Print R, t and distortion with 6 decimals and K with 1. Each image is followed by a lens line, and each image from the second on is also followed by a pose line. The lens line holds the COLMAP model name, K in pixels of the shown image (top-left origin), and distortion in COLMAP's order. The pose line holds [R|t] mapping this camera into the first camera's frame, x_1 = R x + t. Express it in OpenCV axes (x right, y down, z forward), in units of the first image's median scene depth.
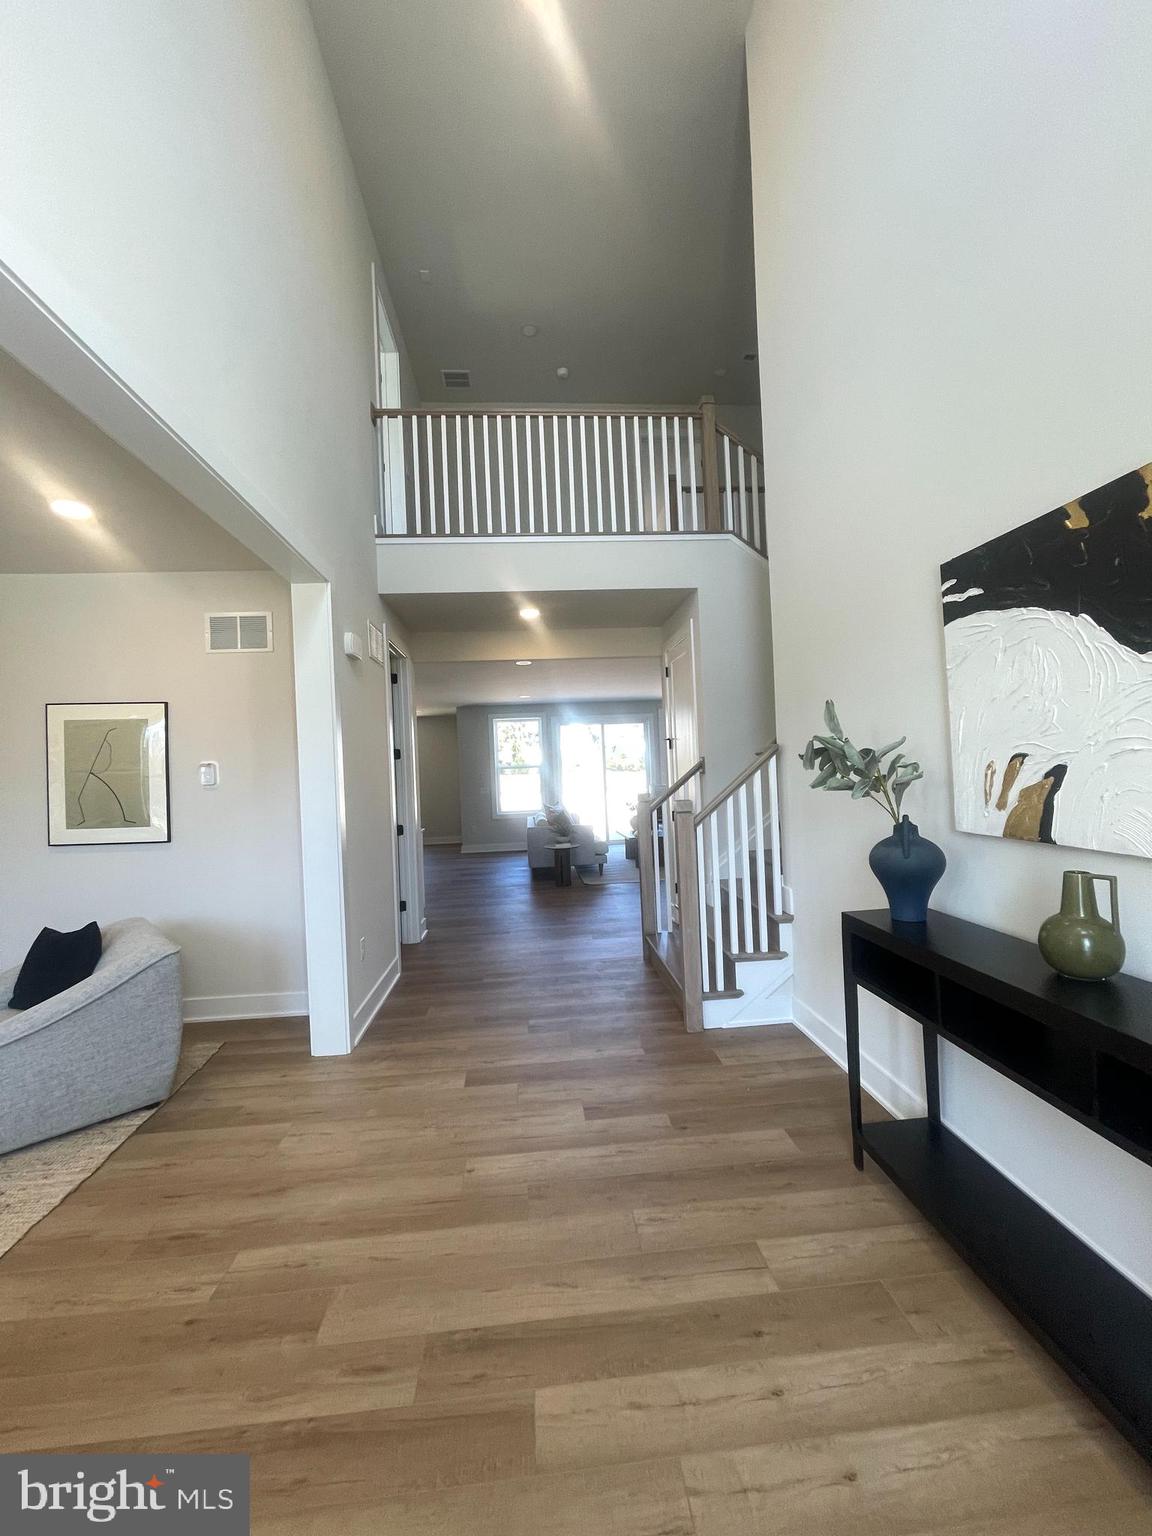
lens RADIAL K [[620.5, 0, 573.1], [0, 620.5, 766.3], [0, 0, 1]] dist [0.003417, -0.000769]
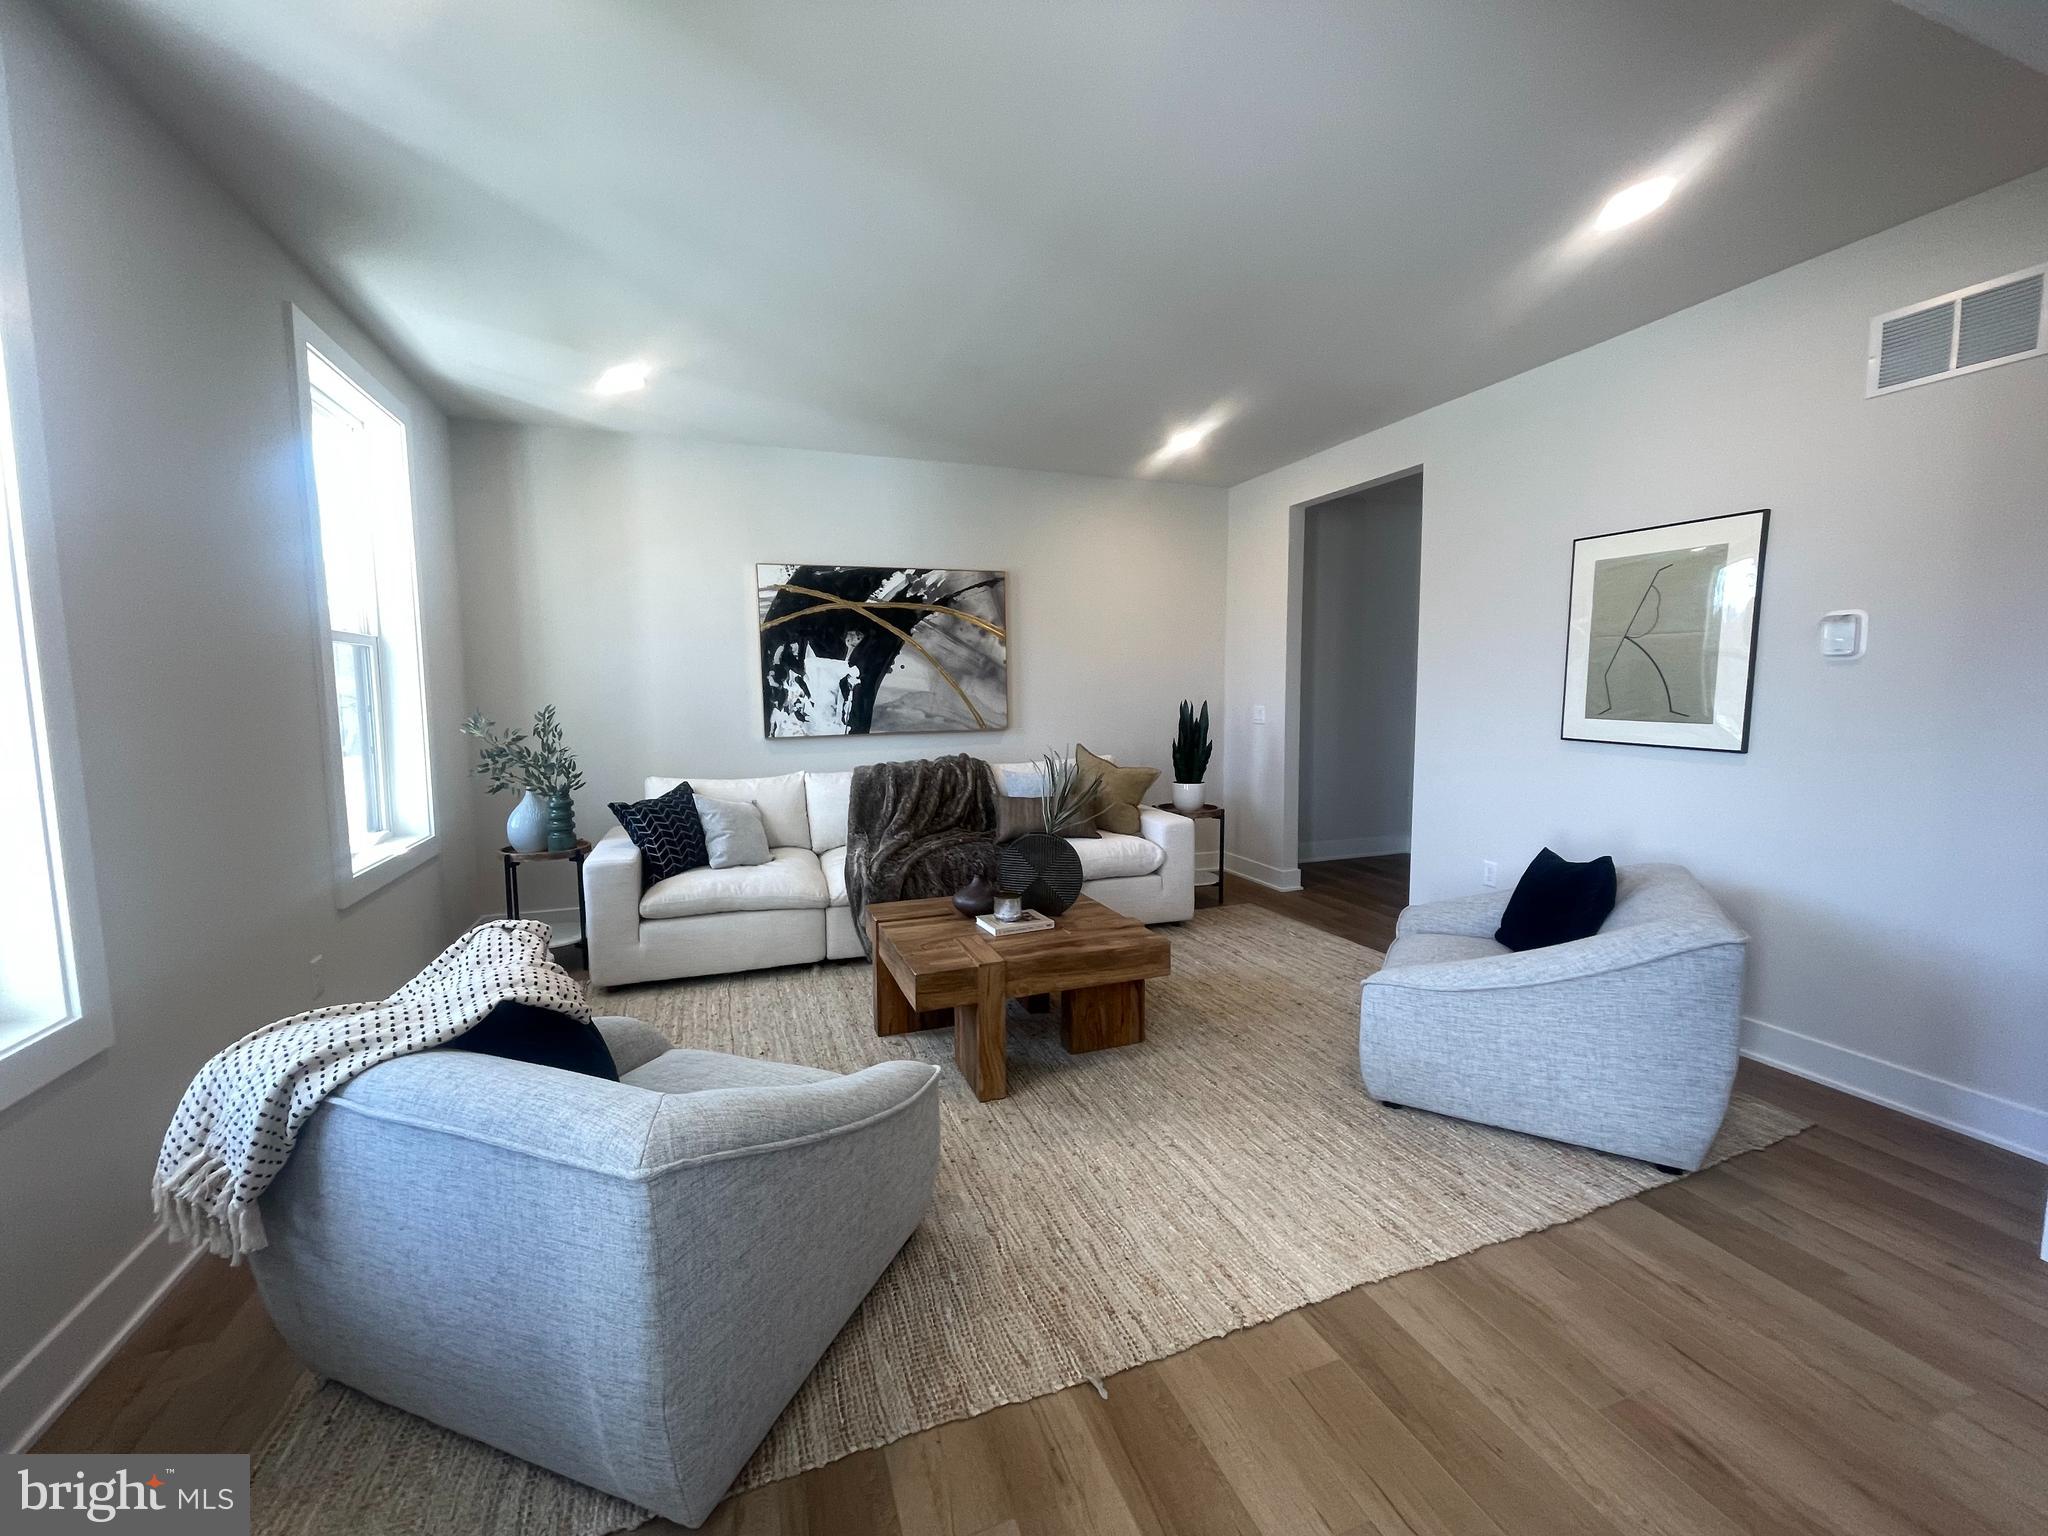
lens RADIAL K [[827.3, 0, 1018.3], [0, 827.3, 765.5], [0, 0, 1]] dist [0.003417, -0.000769]
pose [[0.271977, 0.131274, -0.953308, -0.105572], [0.007591, 0.990328, 0.138538, 0.023458], [0.962274, -0.044915, 0.268350, 0.154139]]
